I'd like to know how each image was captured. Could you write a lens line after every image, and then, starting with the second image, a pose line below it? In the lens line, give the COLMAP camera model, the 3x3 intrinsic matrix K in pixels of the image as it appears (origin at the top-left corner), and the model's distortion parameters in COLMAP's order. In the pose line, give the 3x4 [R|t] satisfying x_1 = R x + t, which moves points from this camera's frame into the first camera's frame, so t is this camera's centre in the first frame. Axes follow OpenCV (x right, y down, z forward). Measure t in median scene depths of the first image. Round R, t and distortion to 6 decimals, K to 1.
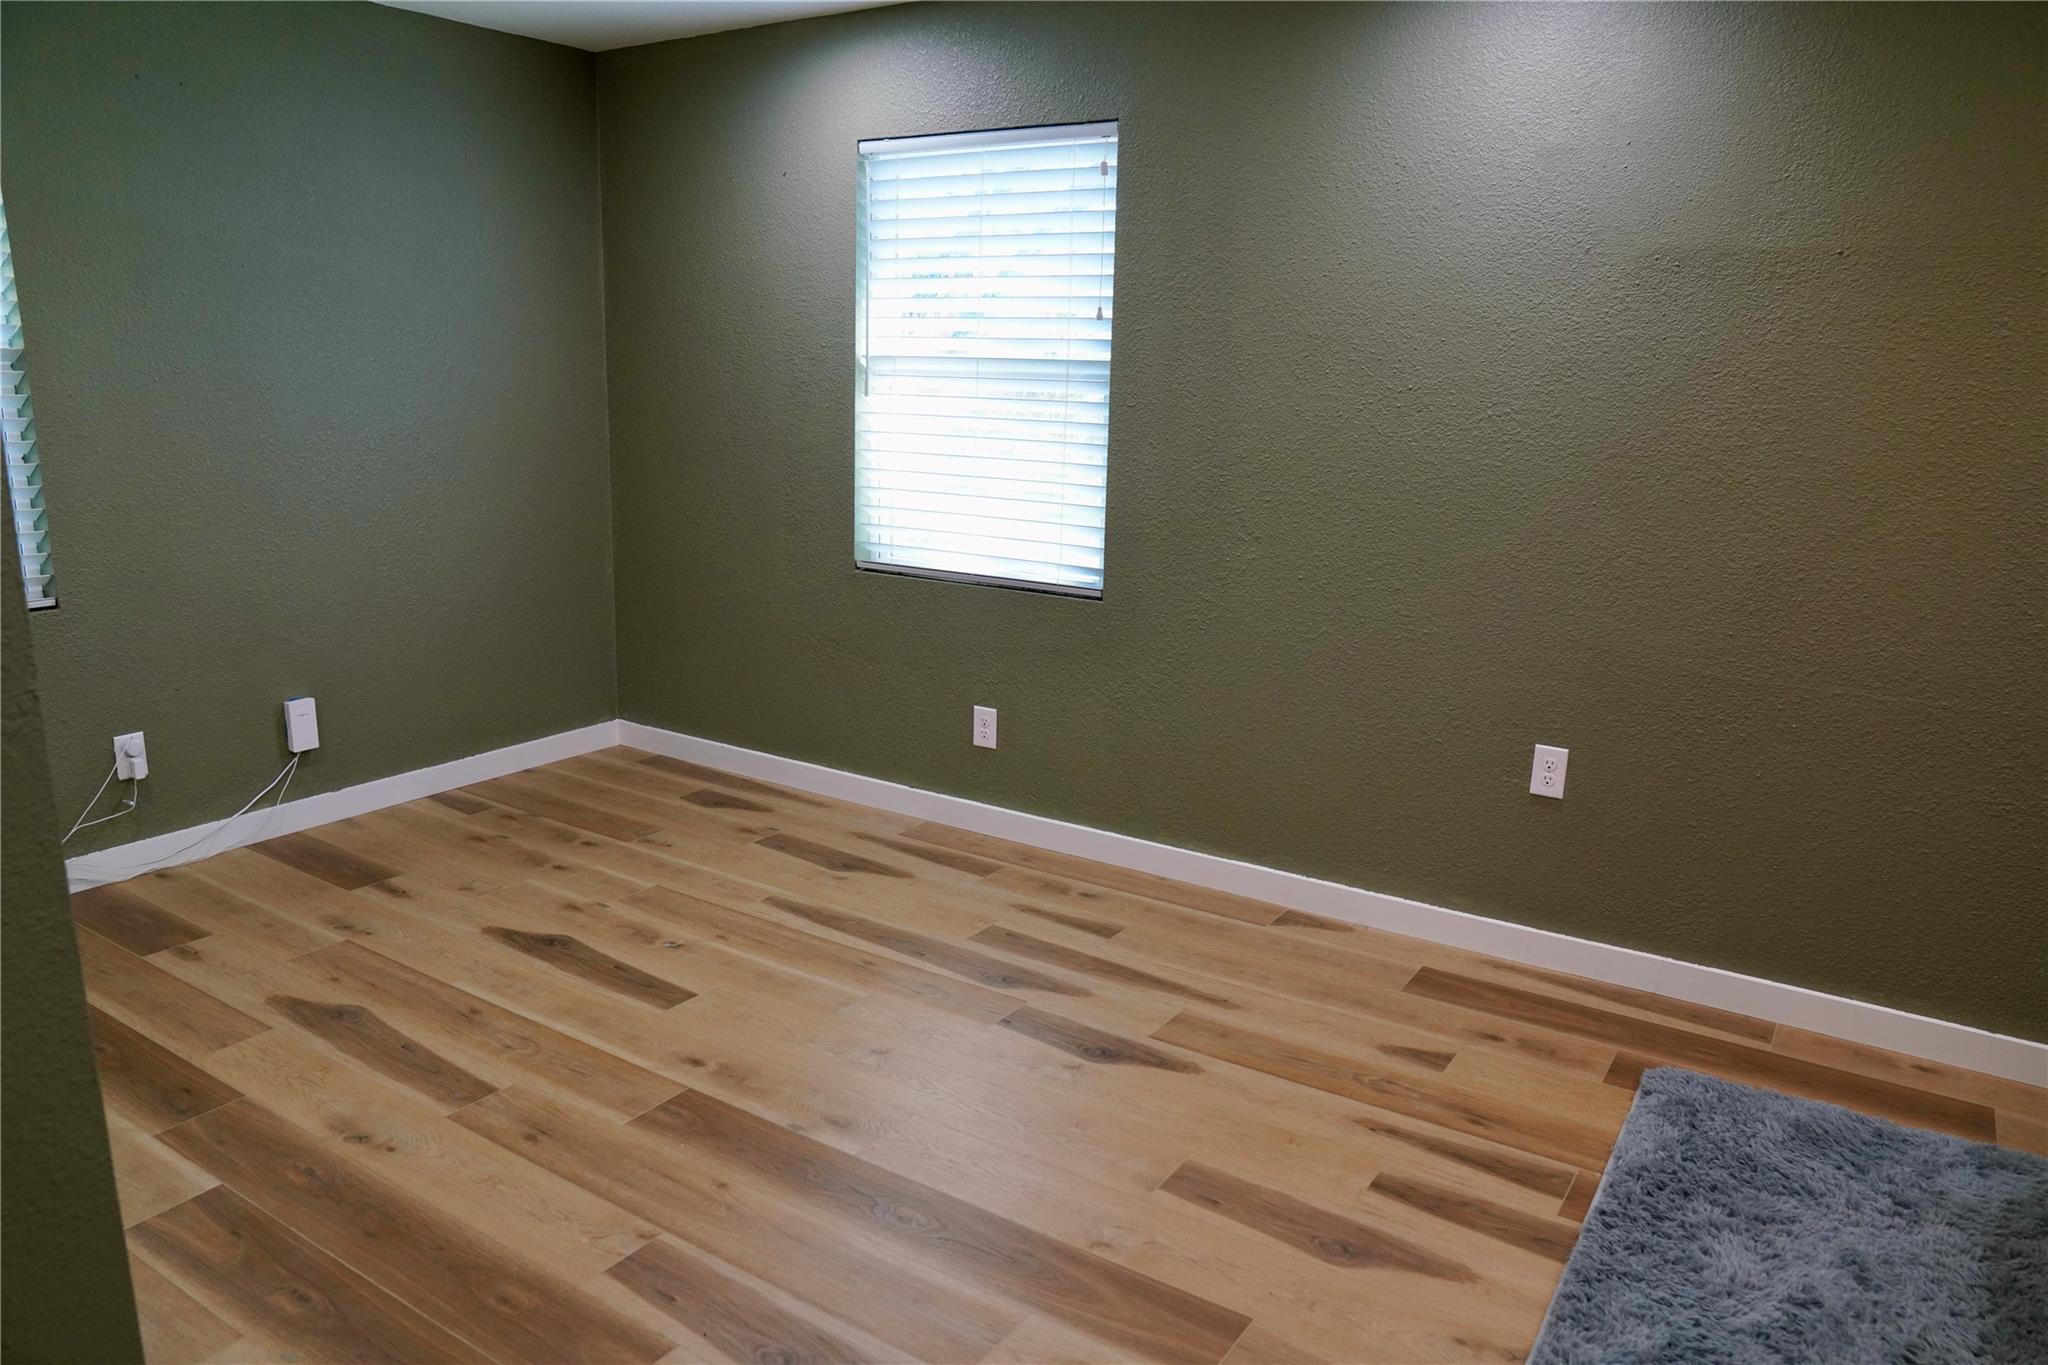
lens RADIAL K [[1404.5, 0, 1024.0], [0, 1404.5, 682.5], [0, 0, 1]] dist [-0.123215, 0.091113]
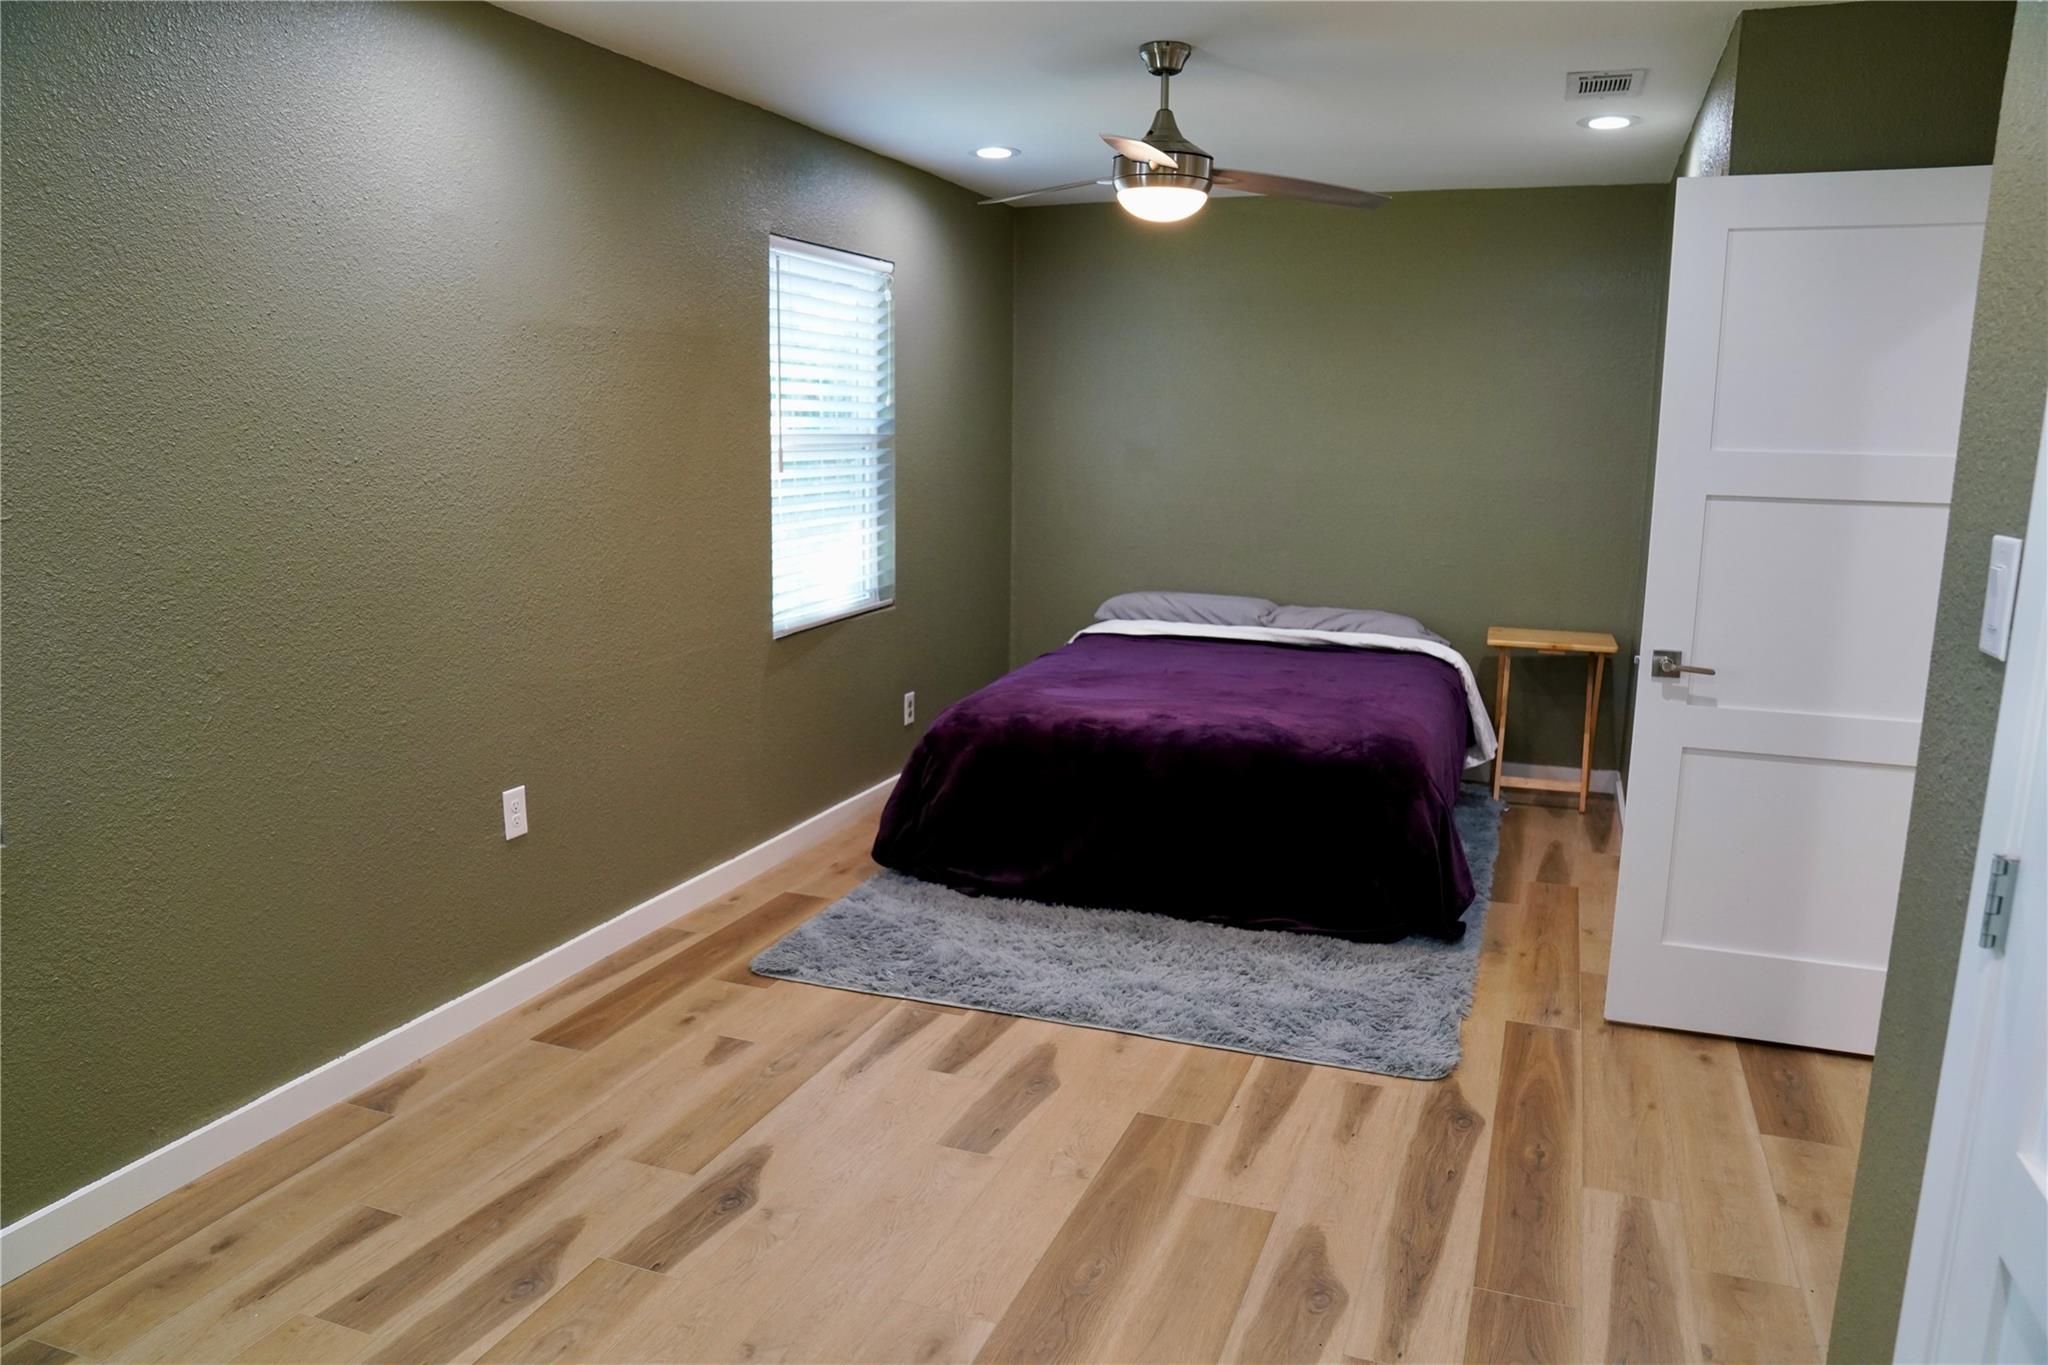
lens RADIAL K [[1404.5, 0, 1024.0], [0, 1404.5, 682.5], [0, 0, 1]] dist [-0.123215, 0.091113]
pose [[-0.200897, -0.205286, 0.957861, -0.737932], [0.211362, 0.945682, 0.247006, -0.223579], [-0.956539, 0.252078, -0.146595, 0.826847]]
